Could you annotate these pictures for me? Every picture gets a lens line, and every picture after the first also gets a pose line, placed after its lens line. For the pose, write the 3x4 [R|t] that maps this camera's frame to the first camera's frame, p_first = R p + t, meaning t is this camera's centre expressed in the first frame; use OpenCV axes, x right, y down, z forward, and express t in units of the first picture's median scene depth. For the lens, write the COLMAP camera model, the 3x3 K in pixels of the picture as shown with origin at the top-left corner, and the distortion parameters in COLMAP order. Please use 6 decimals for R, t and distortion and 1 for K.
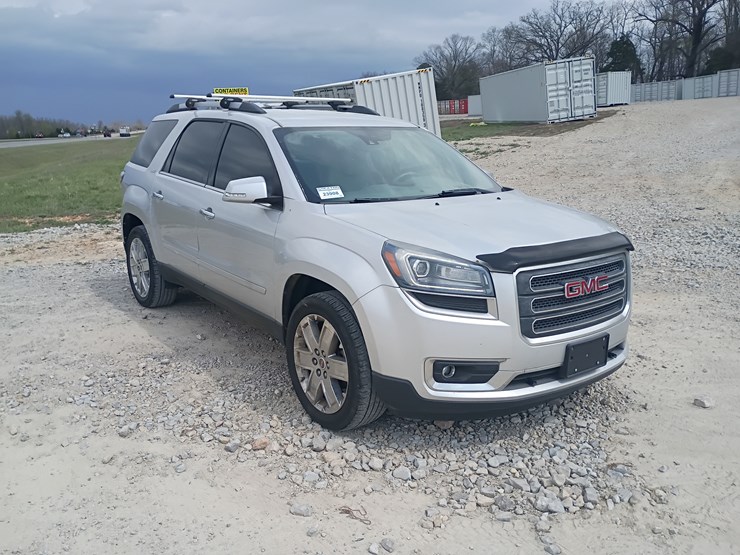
lens RADIAL K [[630.4, 0, 370.0], [0, 630.4, 277.5], [0, 0, 1]] dist [0.071787, -0.087069]
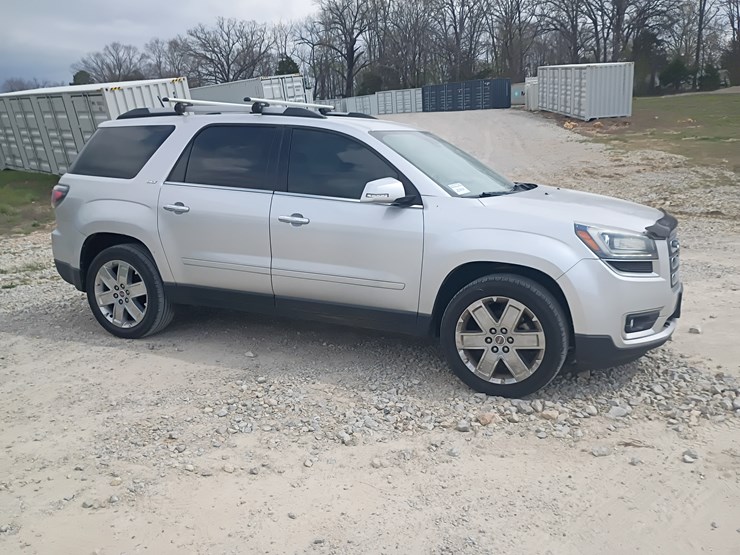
lens RADIAL K [[630.4, 0, 370.0], [0, 630.4, 277.5], [0, 0, 1]] dist [0.071787, -0.087069]
pose [[0.868998, -0.110680, 0.482278, -0.164163], [0.120433, 0.992663, 0.010806, -0.002722], [-0.479935, 0.048691, 0.875952, 0.026202]]
